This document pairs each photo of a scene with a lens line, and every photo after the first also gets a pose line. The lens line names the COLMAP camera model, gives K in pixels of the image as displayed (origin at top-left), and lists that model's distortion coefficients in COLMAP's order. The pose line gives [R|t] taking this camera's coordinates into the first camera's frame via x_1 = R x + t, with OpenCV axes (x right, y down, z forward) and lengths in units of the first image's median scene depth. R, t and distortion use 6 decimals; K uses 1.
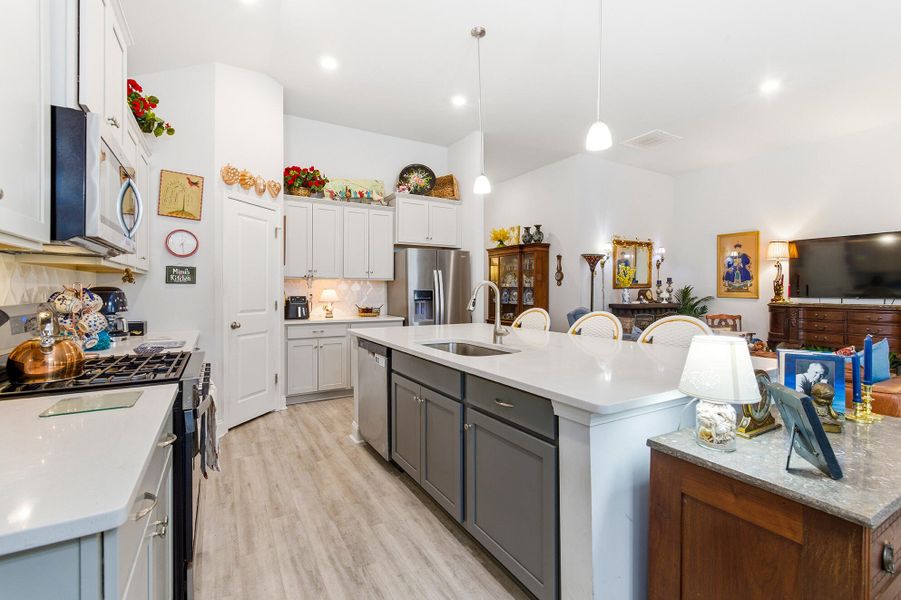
lens RADIAL K [[398.5, 0, 450.6], [0, 398.5, 292.2], [0, 0, 1]] dist [0.001912, 0.000354]
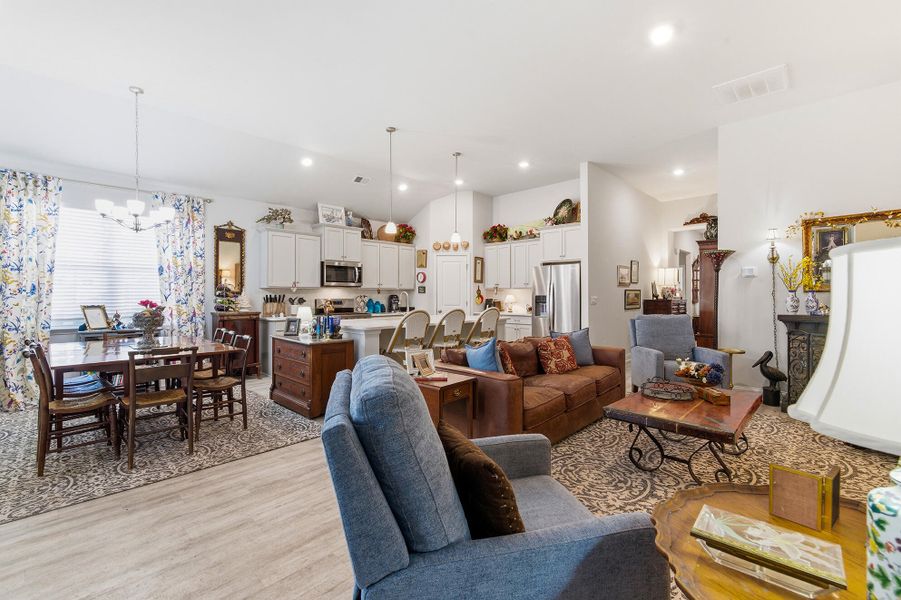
lens RADIAL K [[394.1, 0, 452.5], [0, 394.1, 295.7], [0, 0, 1]] dist [0.001954, -0.000015]
pose [[0.271510, -0.001510, -0.962434, 1.428488], [-0.002914, 0.999993, -0.002392, 0.000121], [0.962431, 0.003454, 0.271504, 0.390672]]
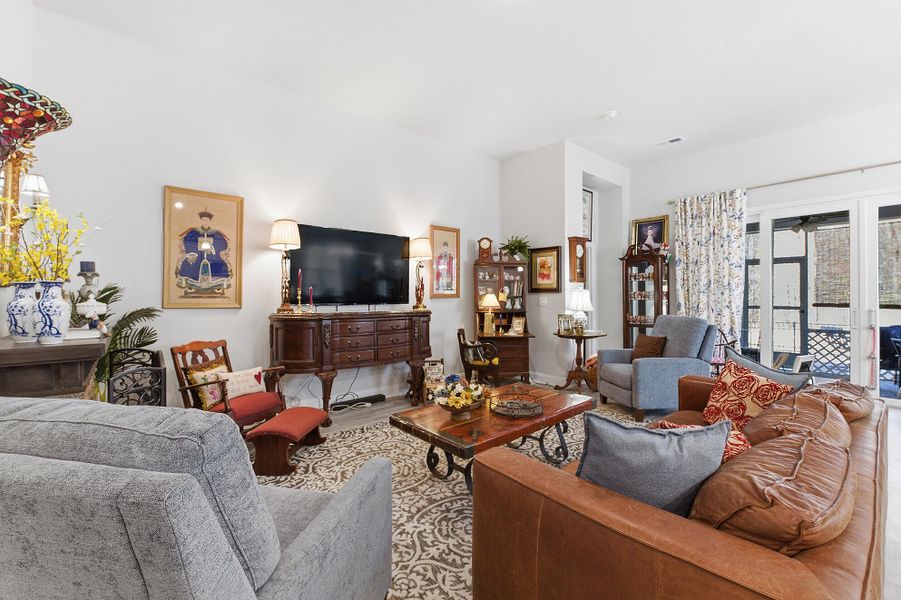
lens RADIAL K [[382.6, 0, 450.3], [0, 382.6, 295.1], [0, 0, 1]] dist [-0.001742, -0.000430]
pose [[-0.171997, 0.003405, 0.985092, 0.217930], [0.005685, 0.999981, -0.002463, -0.002052], [-0.985081, 0.005176, -0.172013, 1.195995]]
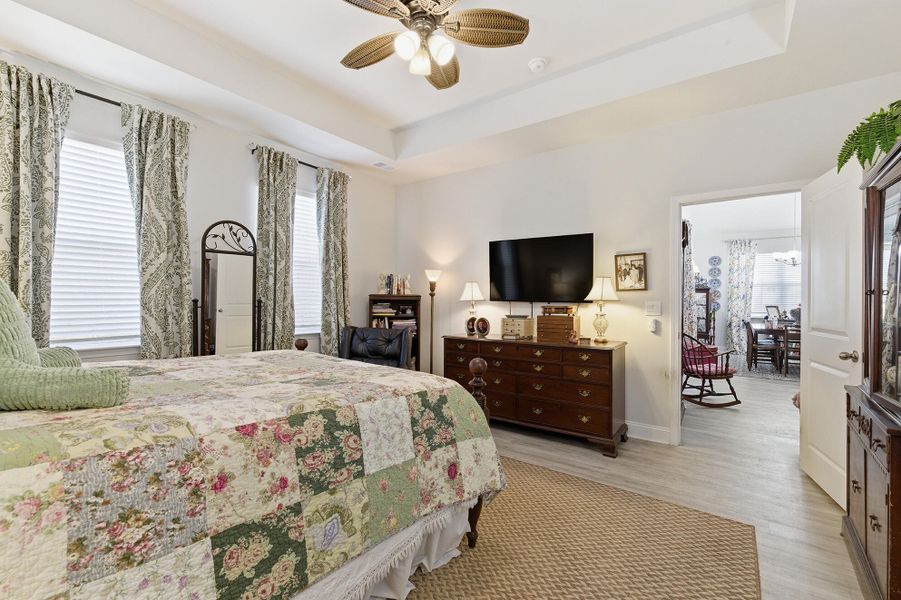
lens RADIAL K [[392.2, 0, 447.4], [0, 392.2, 298.5], [0, 0, 1]] dist [-0.002190, -0.000020]
pose [[-0.918820, -0.008977, -0.394576, 2.447509], [-0.012090, 0.999912, 0.005405, -0.000145], [0.394493, 0.009737, -0.918847, 0.930294]]
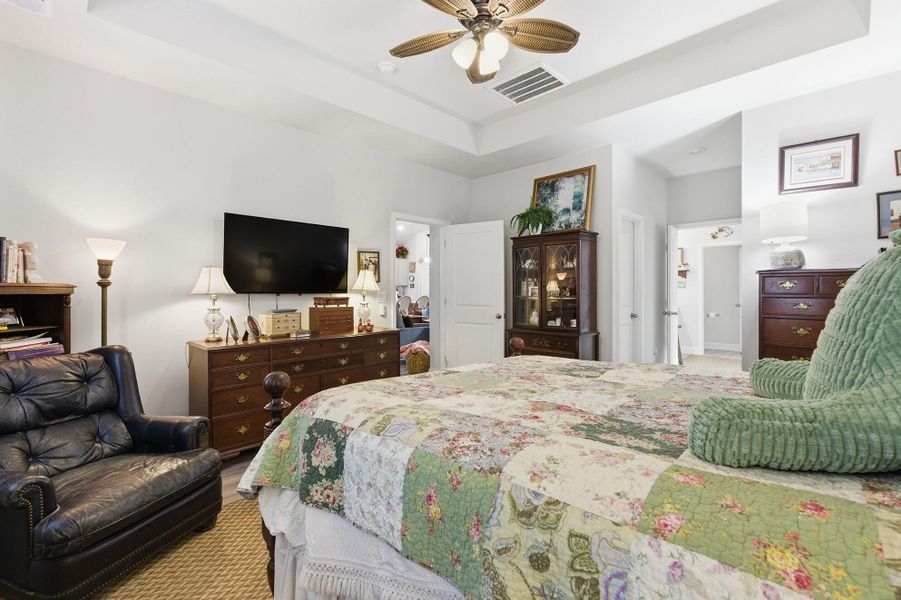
lens RADIAL K [[403.4, 0, 452.0], [0, 403.4, 283.3], [0, 0, 1]] dist [0.002611, 0.000436]
pose [[0.257818, -0.015642, -0.966067, 2.809107], [-0.006615, 0.999817, -0.017954, 0.002455], [0.966171, 0.011020, 0.257668, 0.235662]]
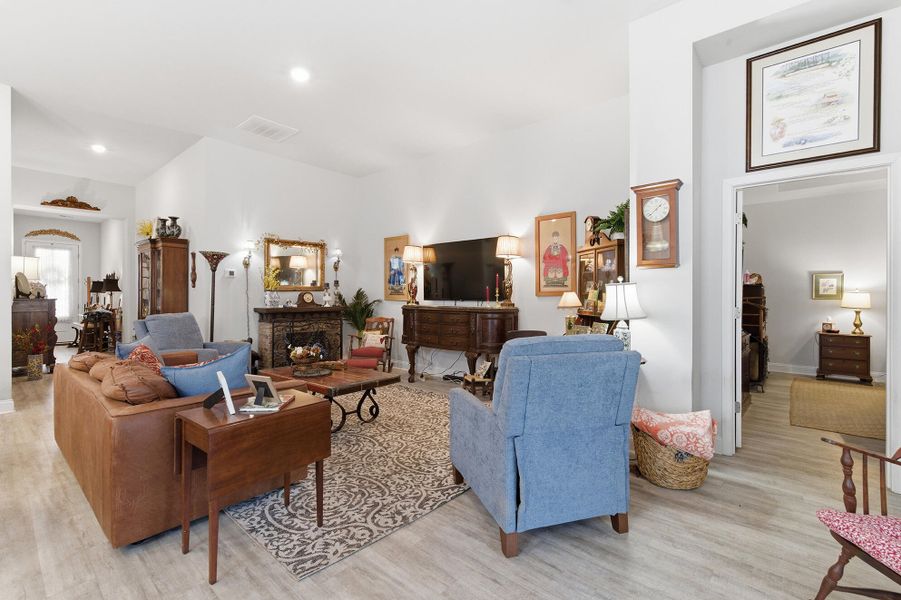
lens RADIAL K [[394.1, 0, 452.5], [0, 394.1, 295.7], [0, 0, 1]] dist [0.001954, -0.000015]
pose [[0.943796, -0.000617, 0.330528, 0.825266], [0.001184, 0.999998, -0.001513, 0.004675], [-0.330526, 0.001820, 0.943795, 0.006376]]
